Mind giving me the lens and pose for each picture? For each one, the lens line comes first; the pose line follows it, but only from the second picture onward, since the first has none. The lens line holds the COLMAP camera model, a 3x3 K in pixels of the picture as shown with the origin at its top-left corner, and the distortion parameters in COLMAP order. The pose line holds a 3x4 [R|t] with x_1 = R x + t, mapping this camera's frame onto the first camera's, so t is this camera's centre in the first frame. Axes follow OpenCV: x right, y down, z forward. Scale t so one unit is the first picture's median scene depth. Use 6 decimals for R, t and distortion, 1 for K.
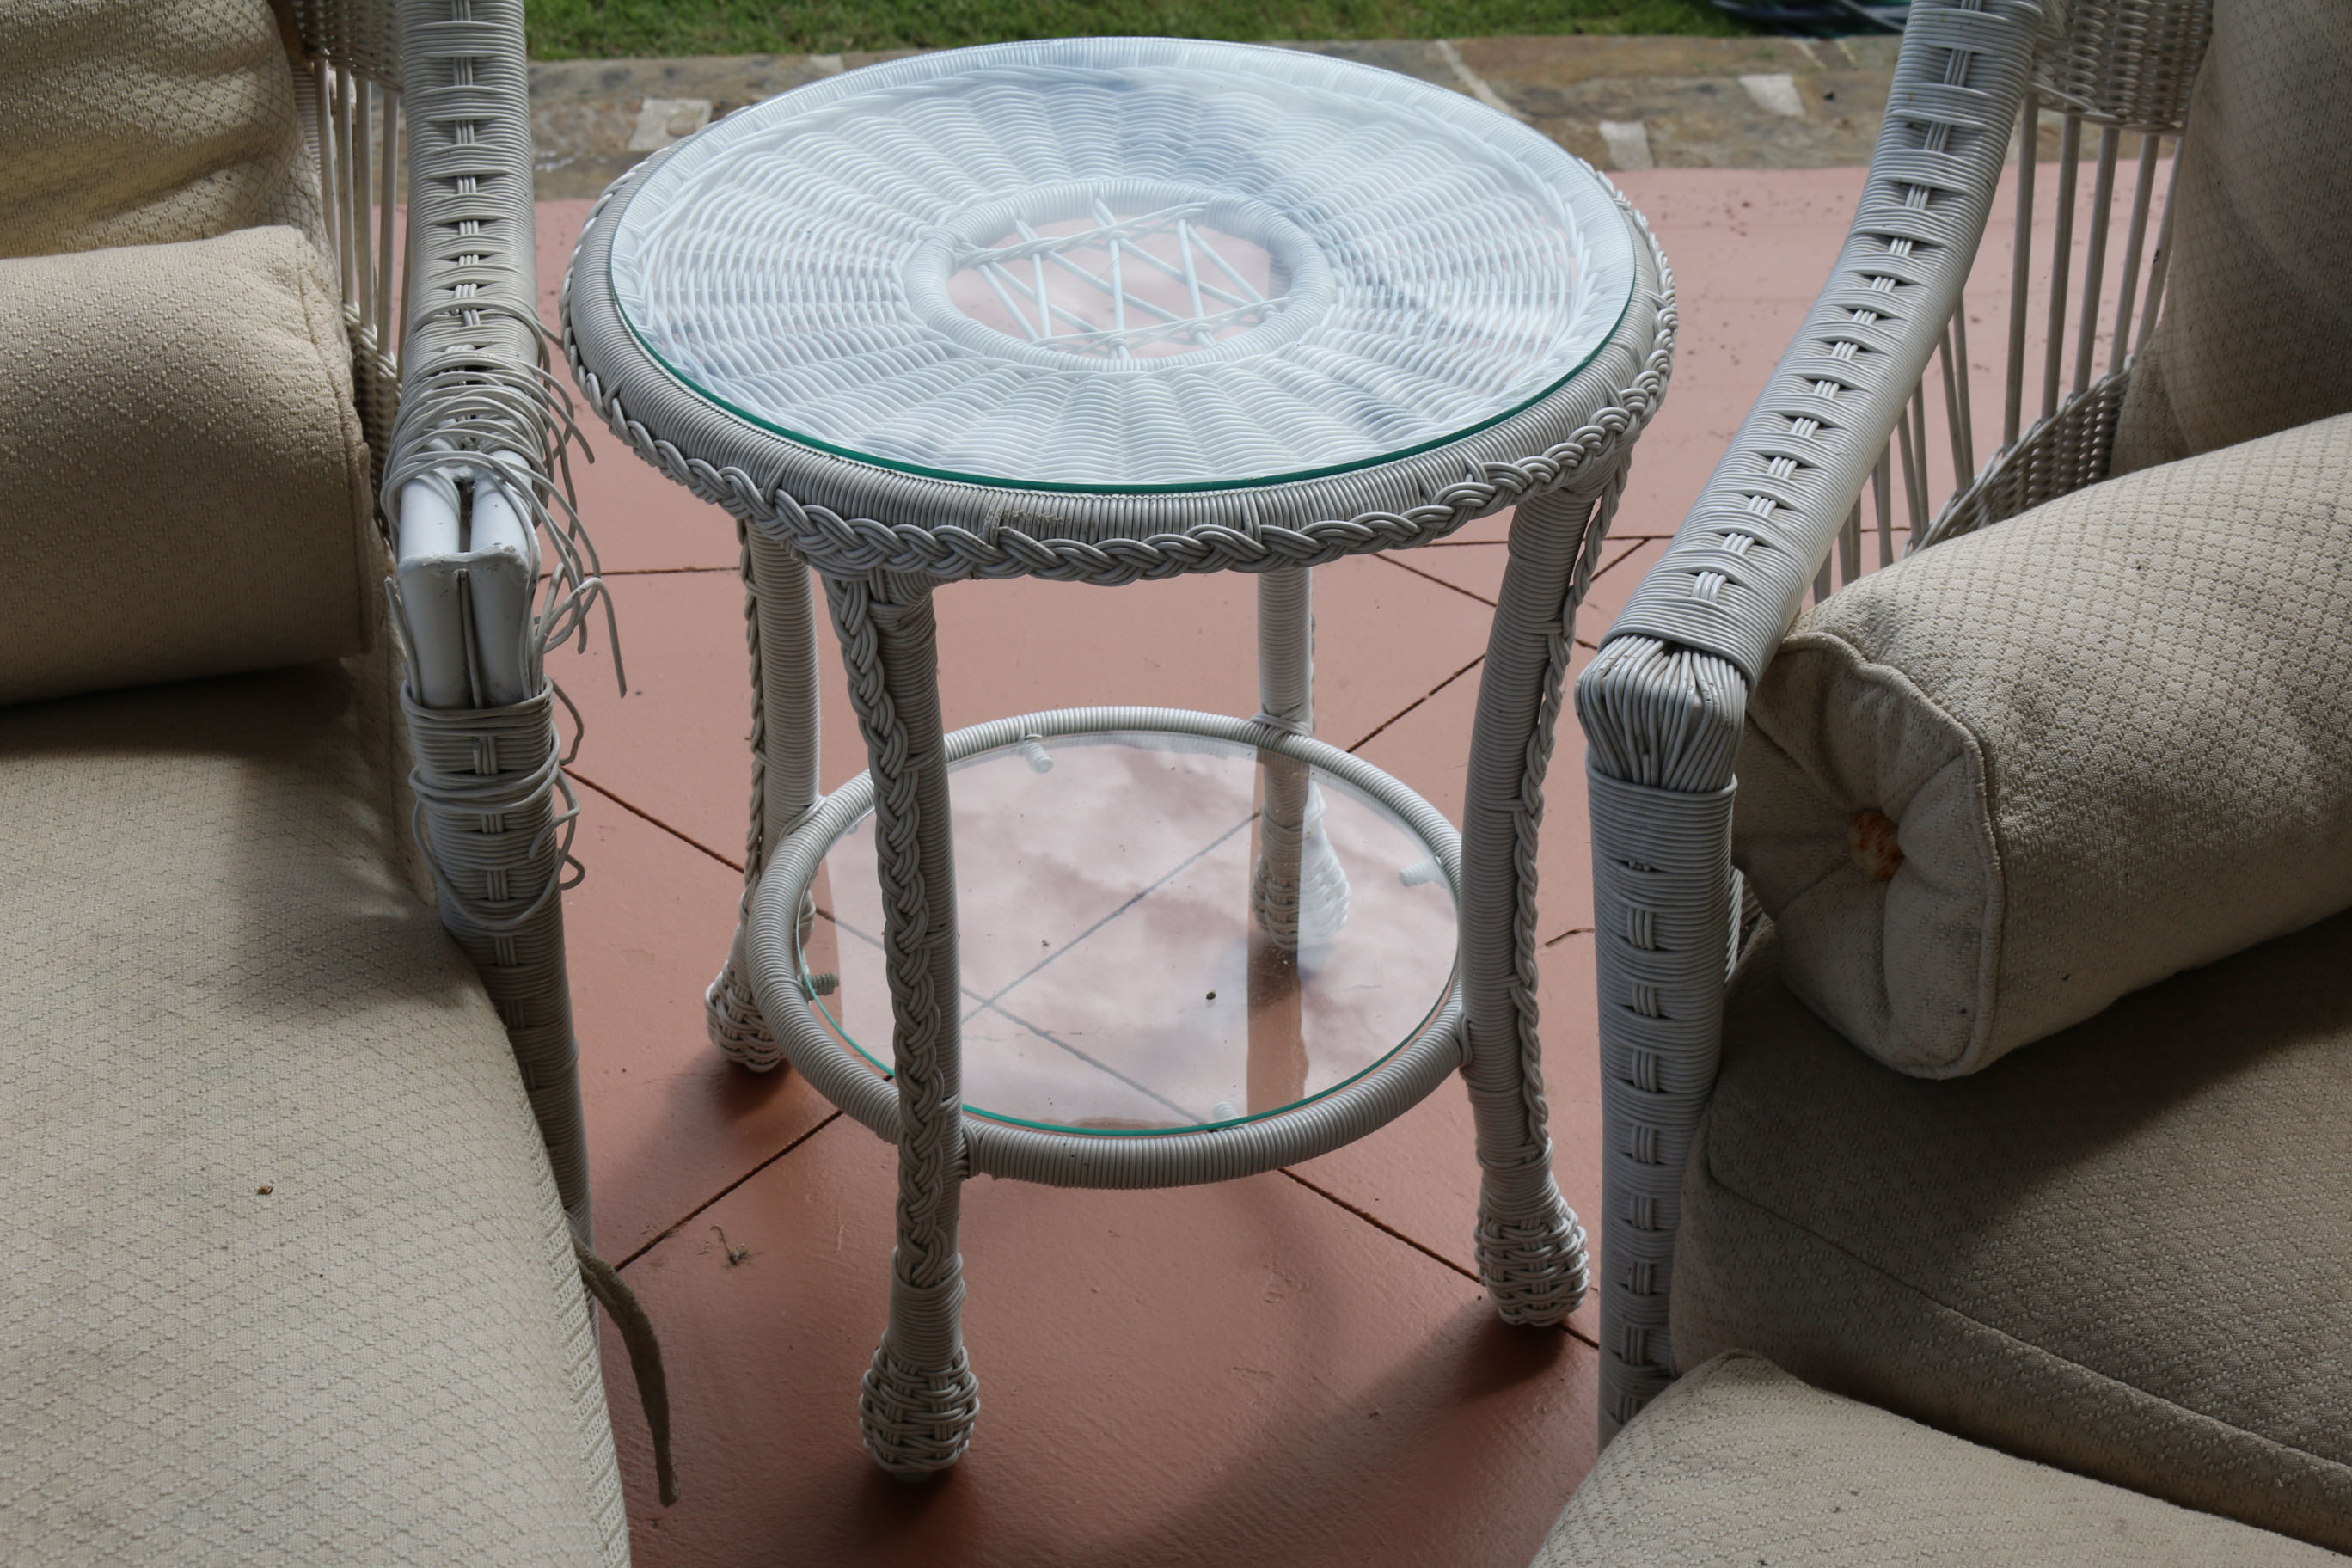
lens RADIAL K [[3358.2, 0, 1171.9], [0, 3358.2, 768.2], [0, 0, 1]] dist [-0.046576, 0.000000]
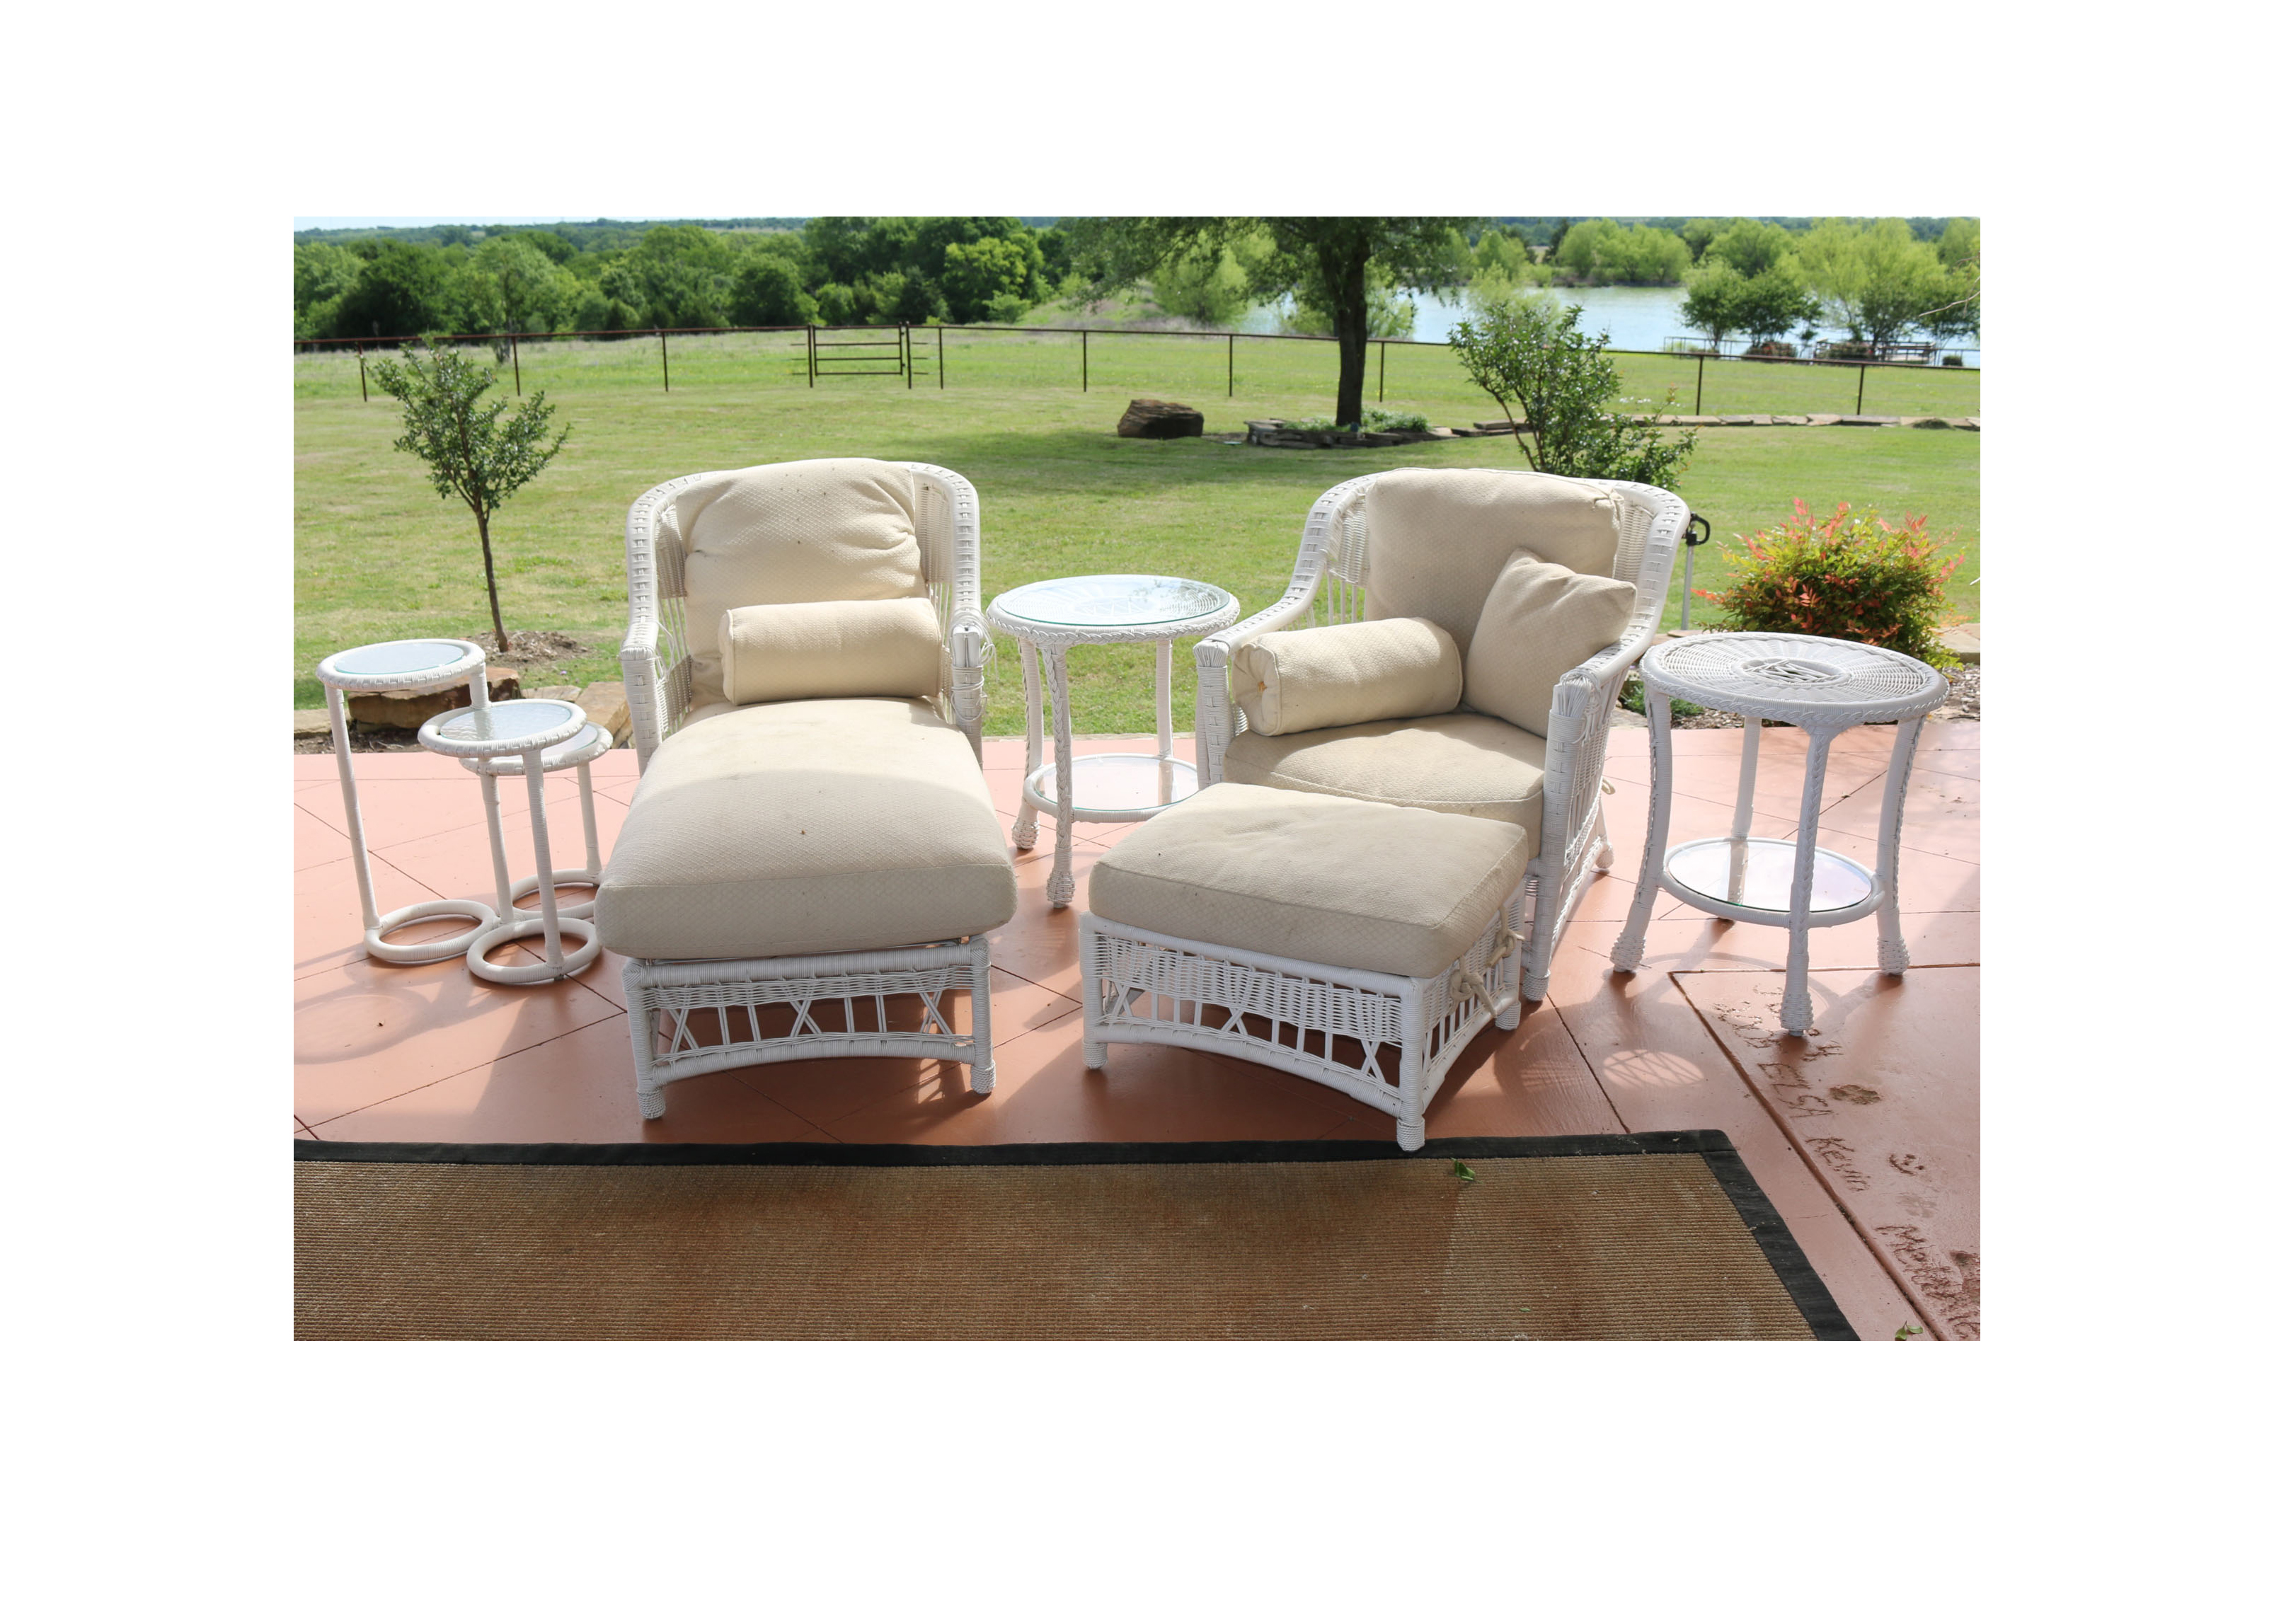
lens RADIAL K [[1778.6, 0, 1083.2], [0, 1778.6, 674.4], [0, 0, 1]] dist [-0.100346, -0.000659]
pose [[0.994722, -0.002830, -0.102563, 0.207908], [-0.032026, 0.941111, -0.336576, 0.818949], [0.097476, 0.338085, 0.936054, -1.312757]]
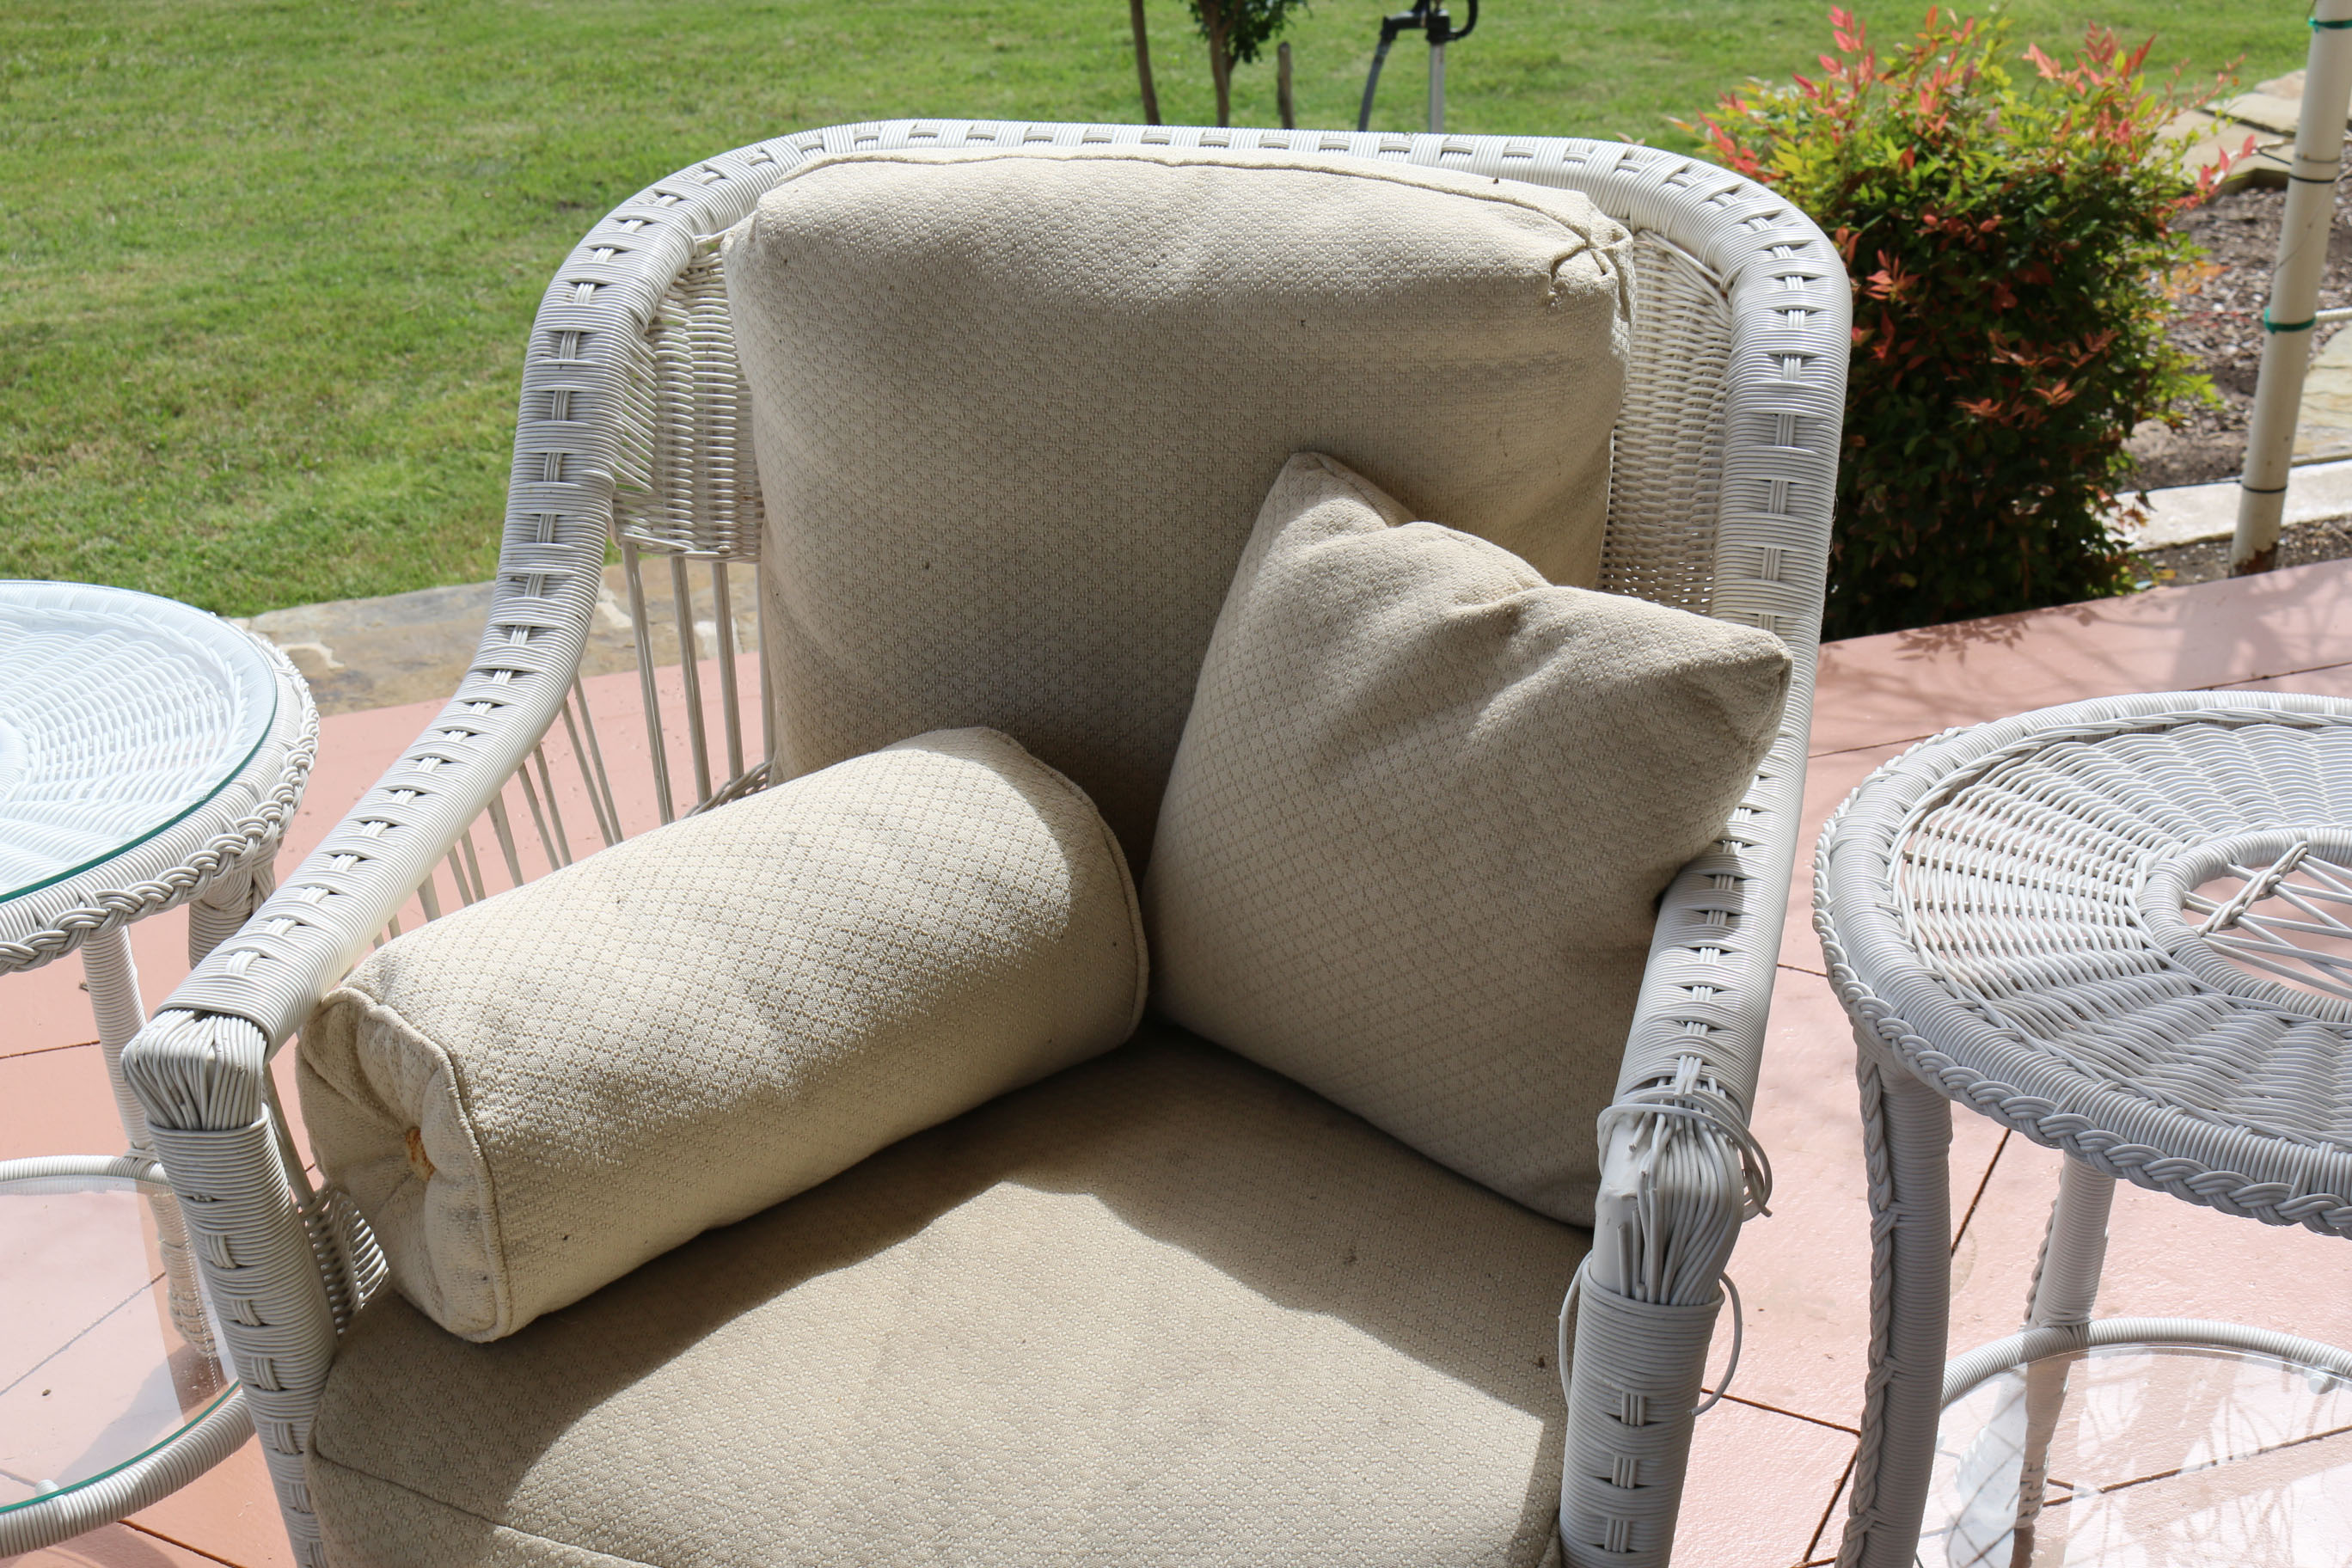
lens RADIAL K [[3140.4, 0, 1194.7], [0, 3140.4, 781.9], [0, 0, 1]] dist [-0.047846, 0.000000]
pose [[0.974675, -0.125455, 0.185120, 0.278650], [0.151143, 0.979678, -0.131857, 0.078750], [-0.164816, 0.156498, 0.973830, -0.163144]]
